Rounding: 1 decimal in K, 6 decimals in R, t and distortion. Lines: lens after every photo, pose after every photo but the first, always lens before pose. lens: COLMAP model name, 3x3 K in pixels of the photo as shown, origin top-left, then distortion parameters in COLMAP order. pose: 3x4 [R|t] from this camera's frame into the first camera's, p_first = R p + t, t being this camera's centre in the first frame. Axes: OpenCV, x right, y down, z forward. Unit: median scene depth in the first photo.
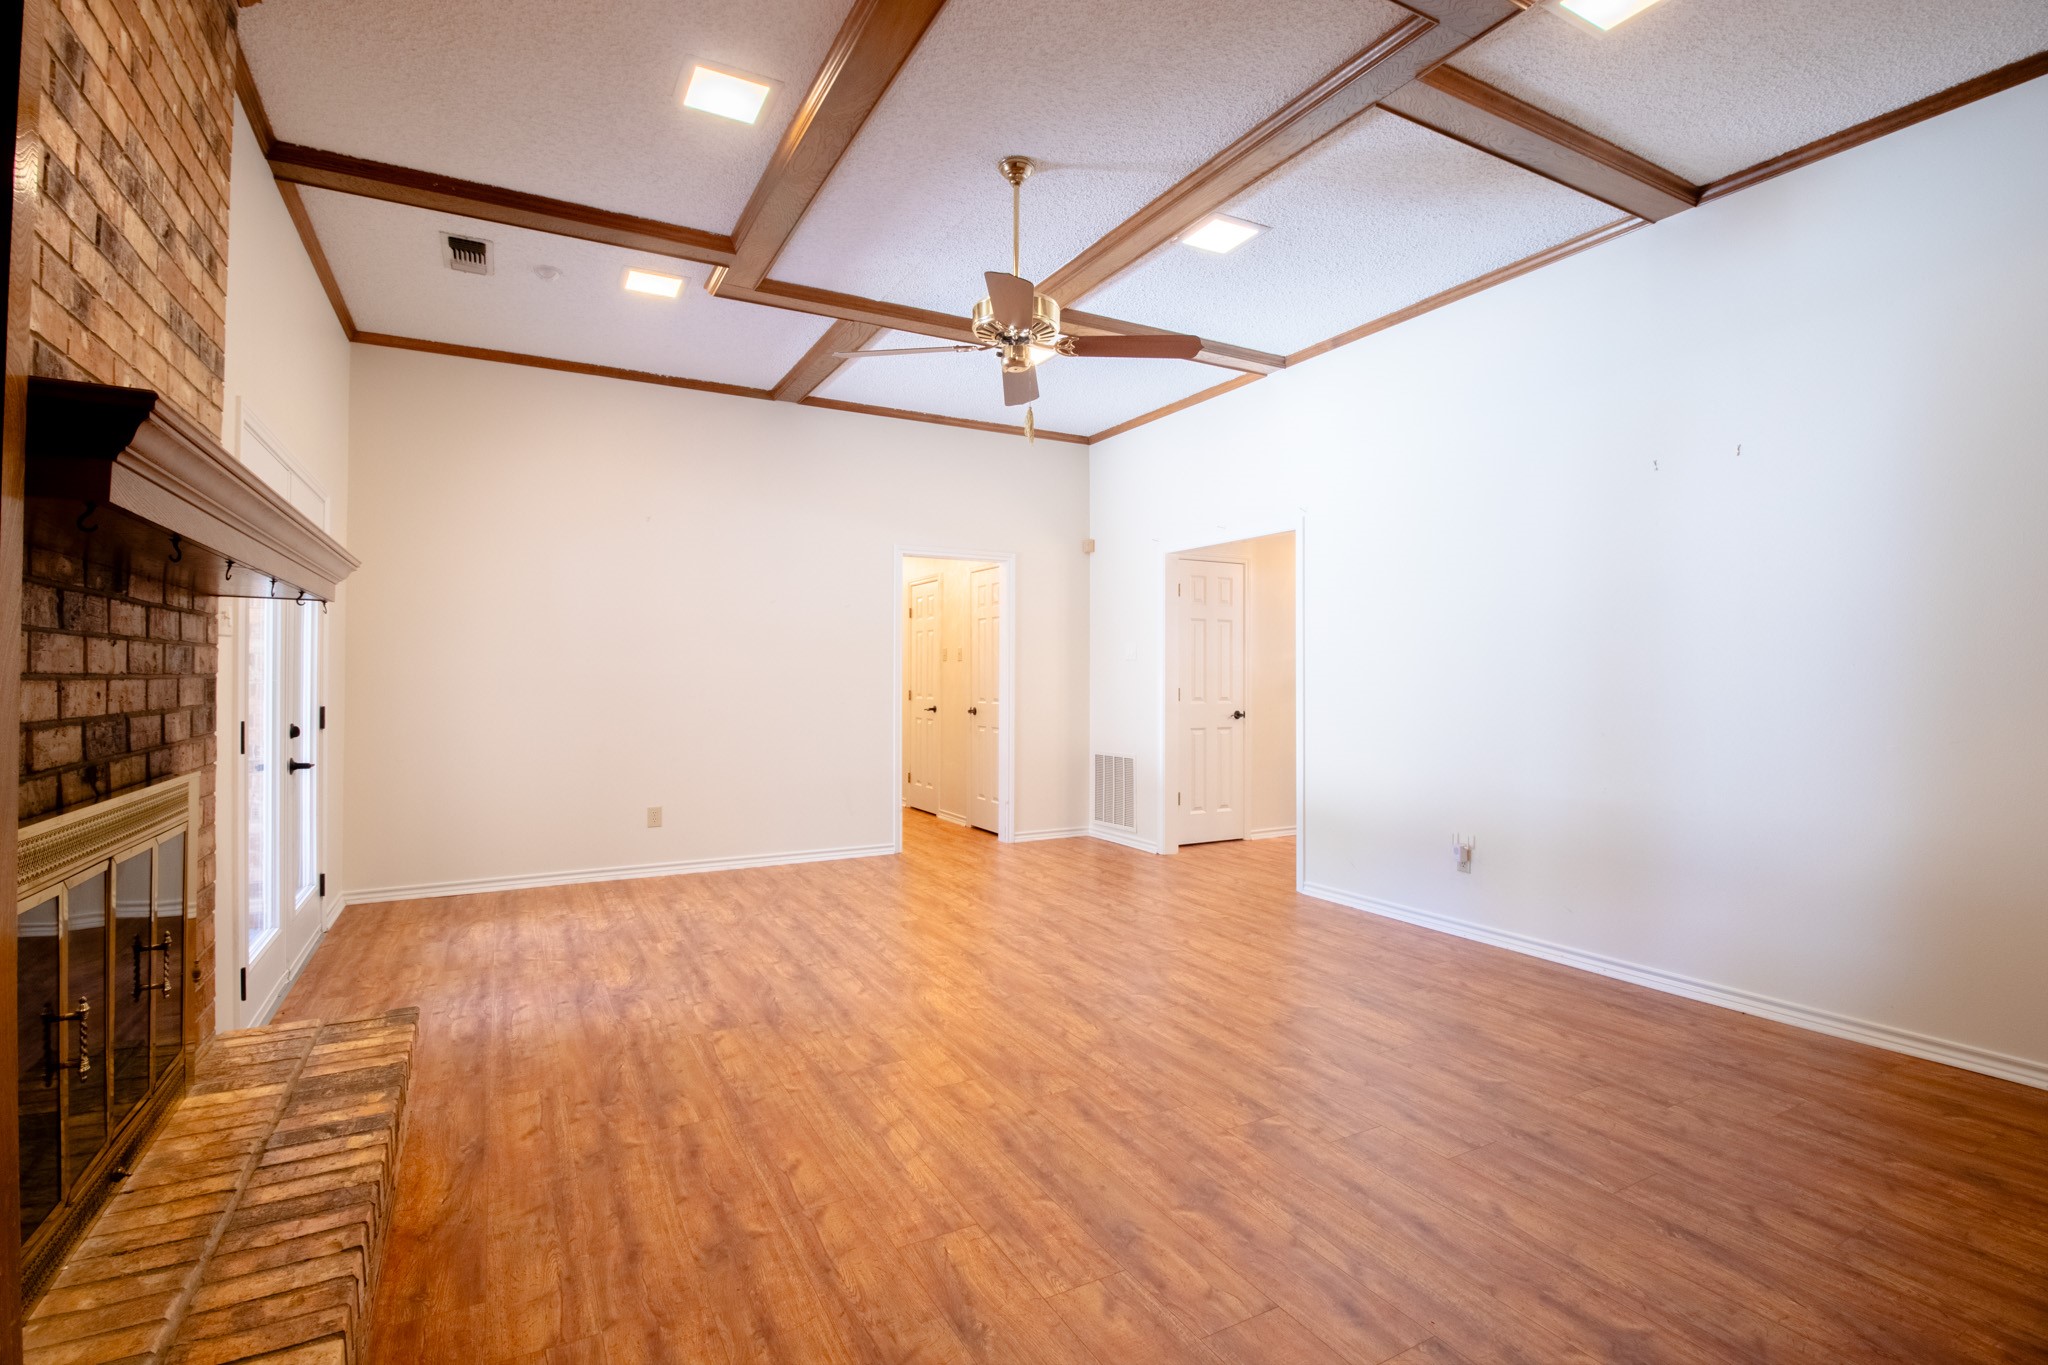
lens RADIAL K [[951.0, 0, 1016.1], [0, 951.0, 666.7], [0, 0, 1]] dist [0.005894, -0.016989]
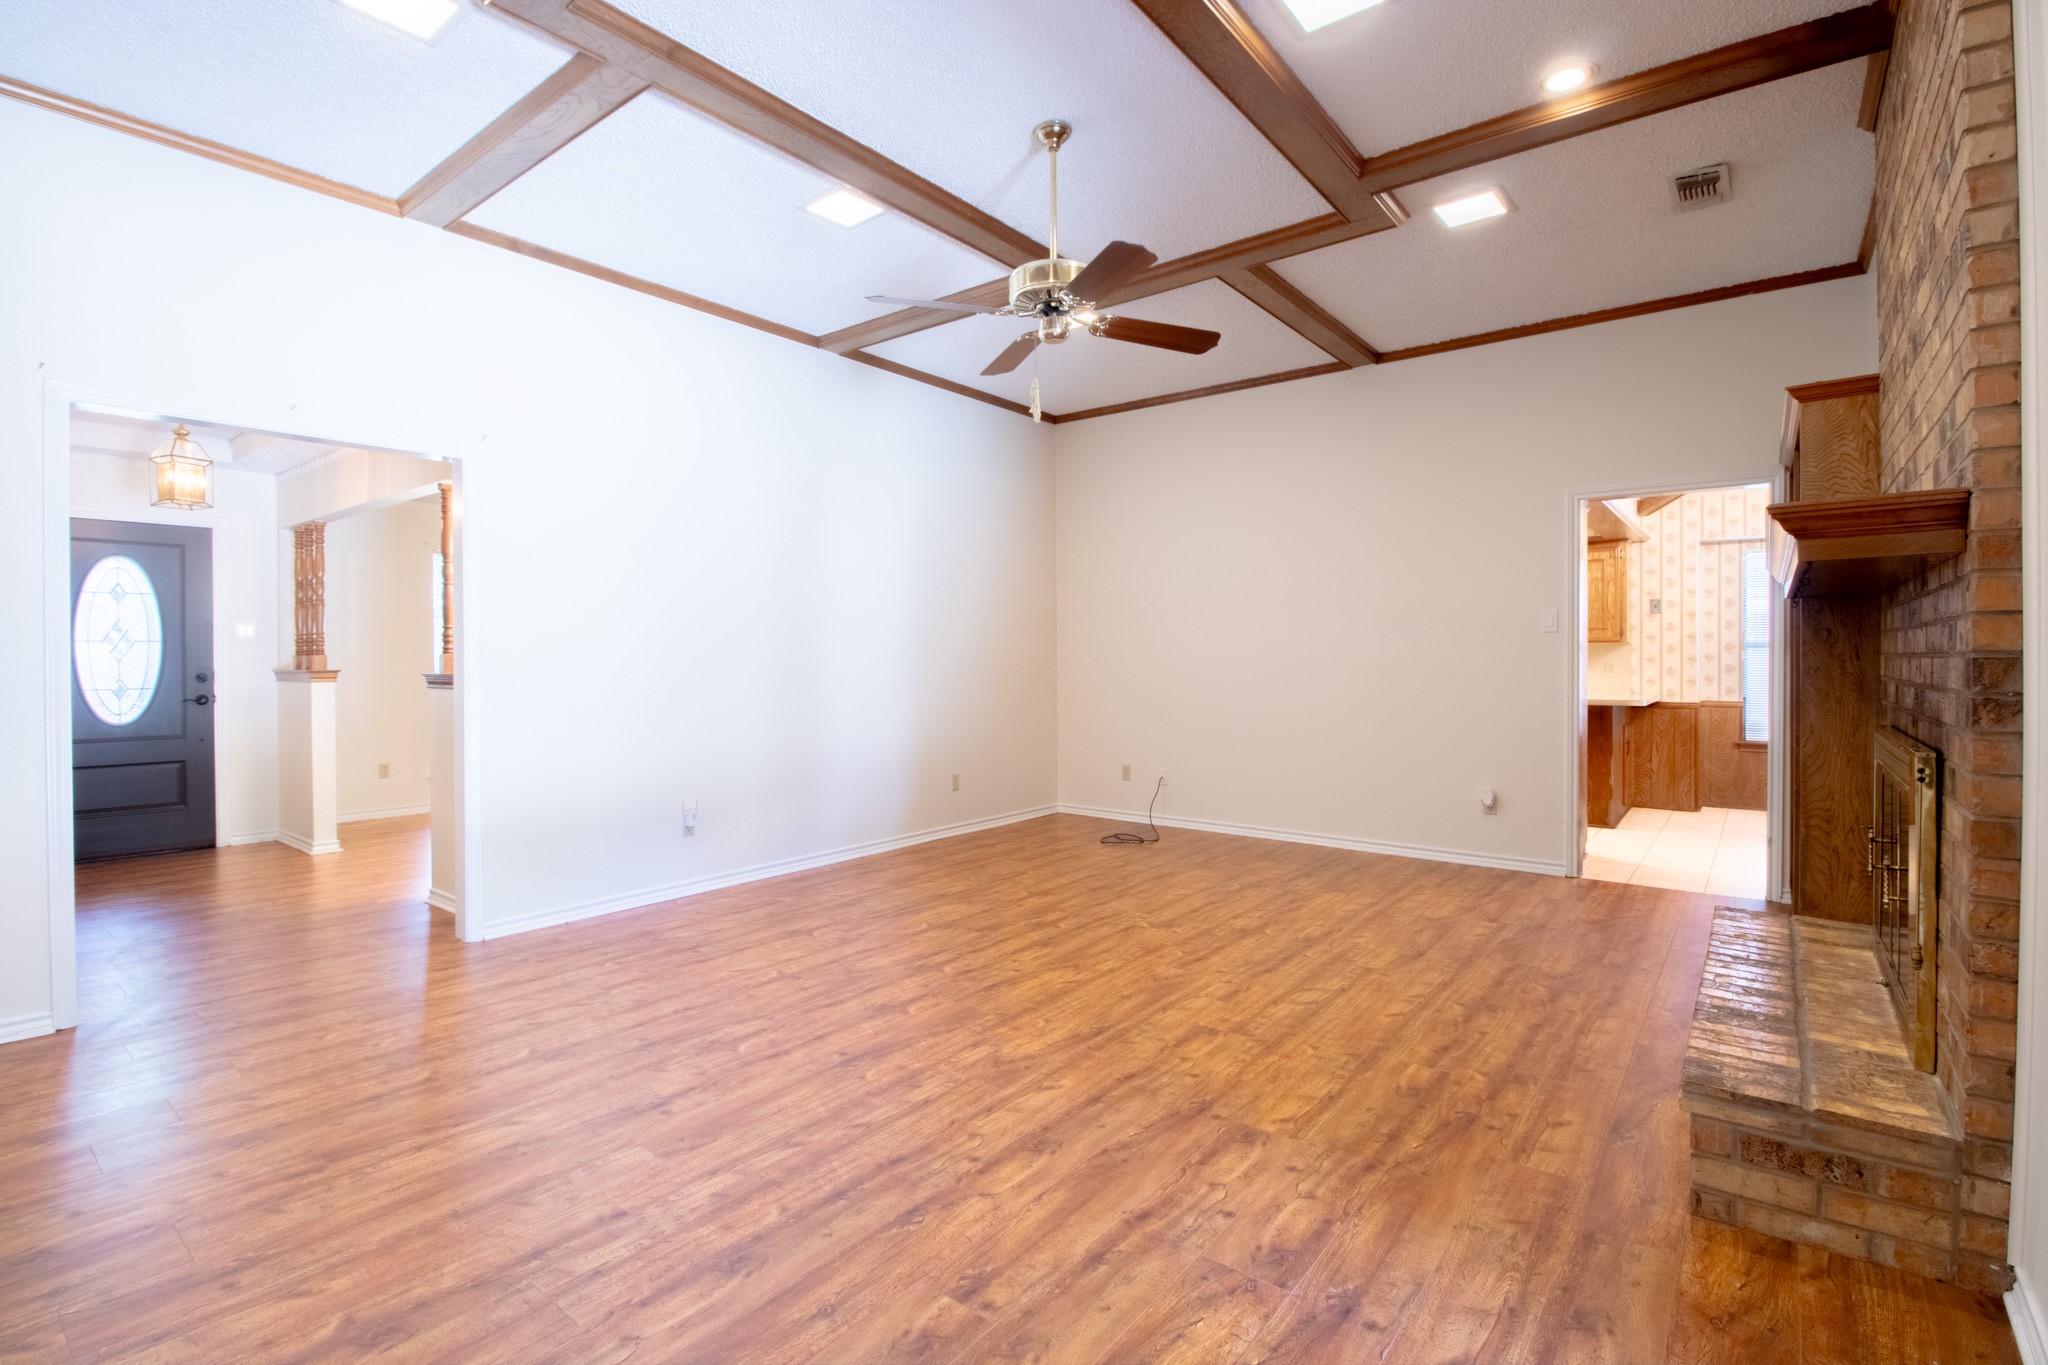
lens RADIAL K [[951.0, 0, 1016.1], [0, 951.0, 666.7], [0, 0, 1]] dist [0.005894, -0.016989]
pose [[-0.394378, -0.010340, 0.918890, -0.925900], [-0.008989, 0.999932, 0.007394, 0.015913], [-0.918904, -0.005344, -0.394444, 1.489997]]
